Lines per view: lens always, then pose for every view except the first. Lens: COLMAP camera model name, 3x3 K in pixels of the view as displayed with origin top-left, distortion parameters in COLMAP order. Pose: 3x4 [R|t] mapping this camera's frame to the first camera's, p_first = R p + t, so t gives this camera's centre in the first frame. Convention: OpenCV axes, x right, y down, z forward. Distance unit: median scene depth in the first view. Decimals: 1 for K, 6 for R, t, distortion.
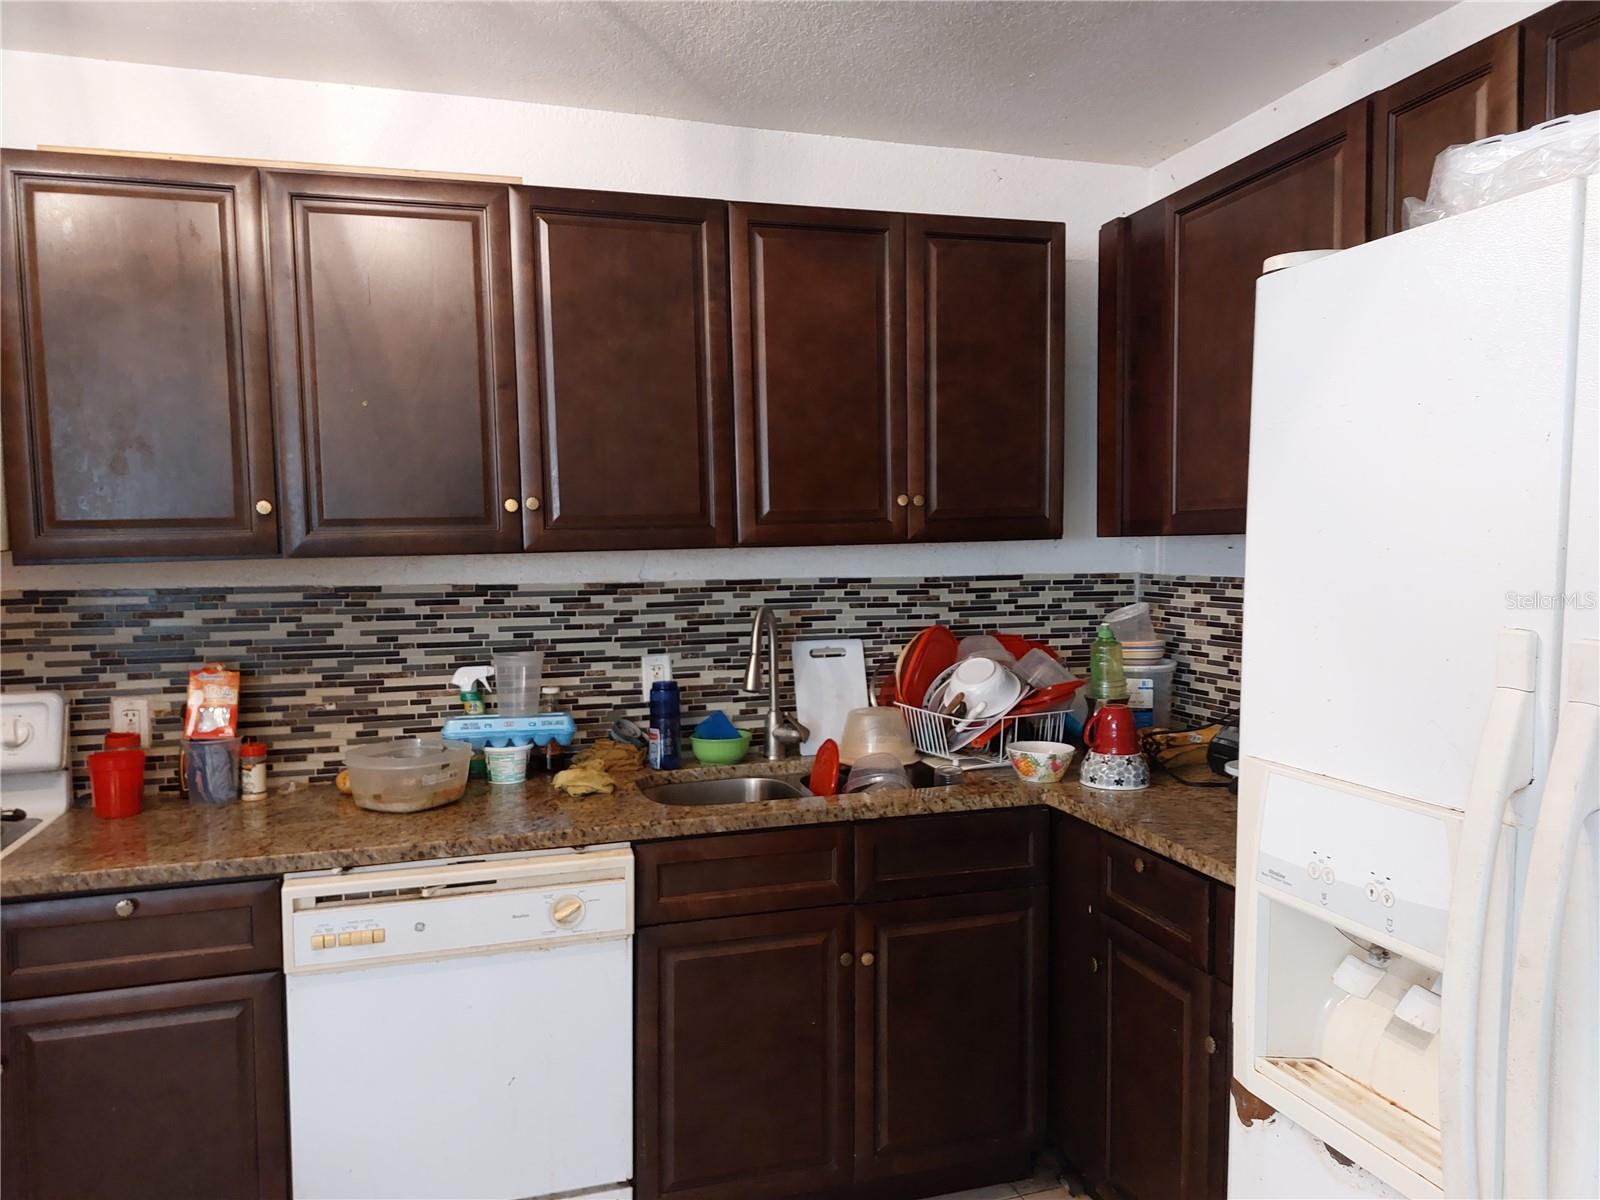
lens RADIAL K [[1120.9, 0, 804.4], [0, 1120.9, 602.2], [0, 0, 1]] dist [0.029115, -0.039072]
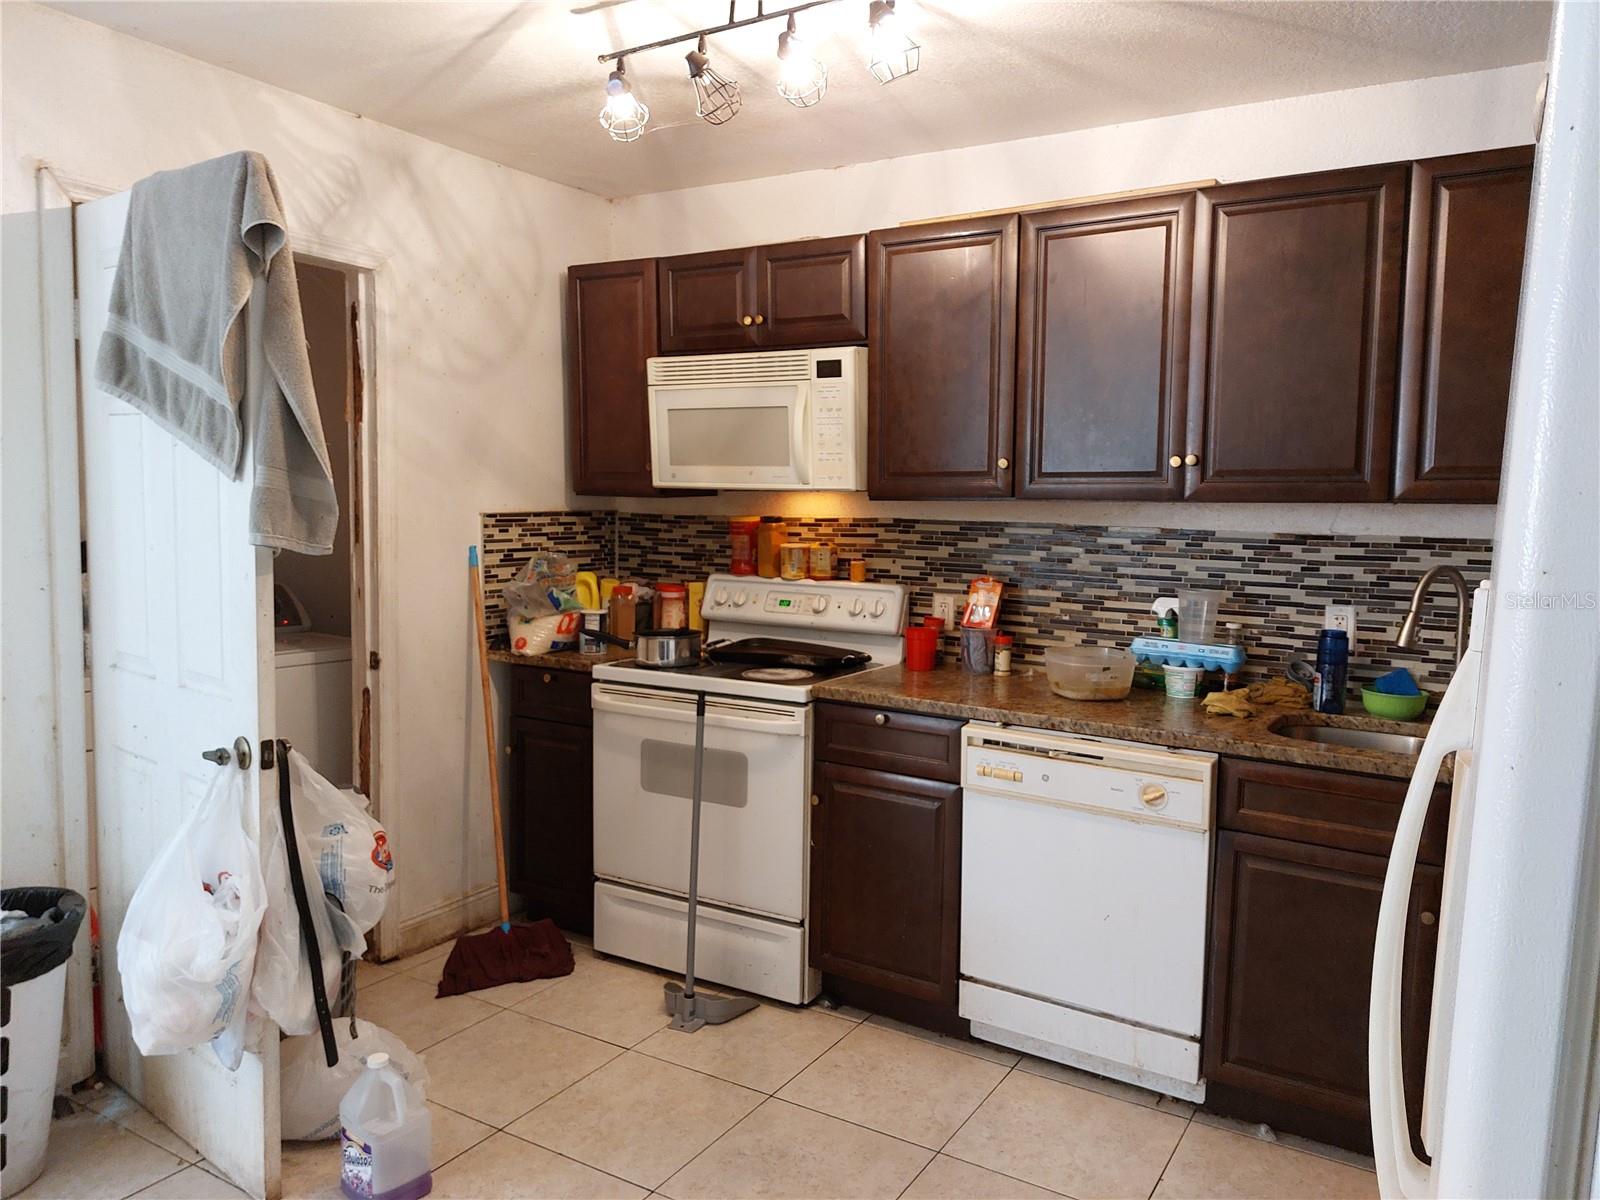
lens RADIAL K [[1120.9, 0, 796.3], [0, 1120.9, 605.5], [0, 0, 1]] dist [0.029115, -0.039072]
pose [[0.630222, 0.100779, -0.769847, 0.388824], [-0.066914, 0.994901, 0.075463, 0.001935], [0.773527, 0.003955, 0.633752, -0.065355]]
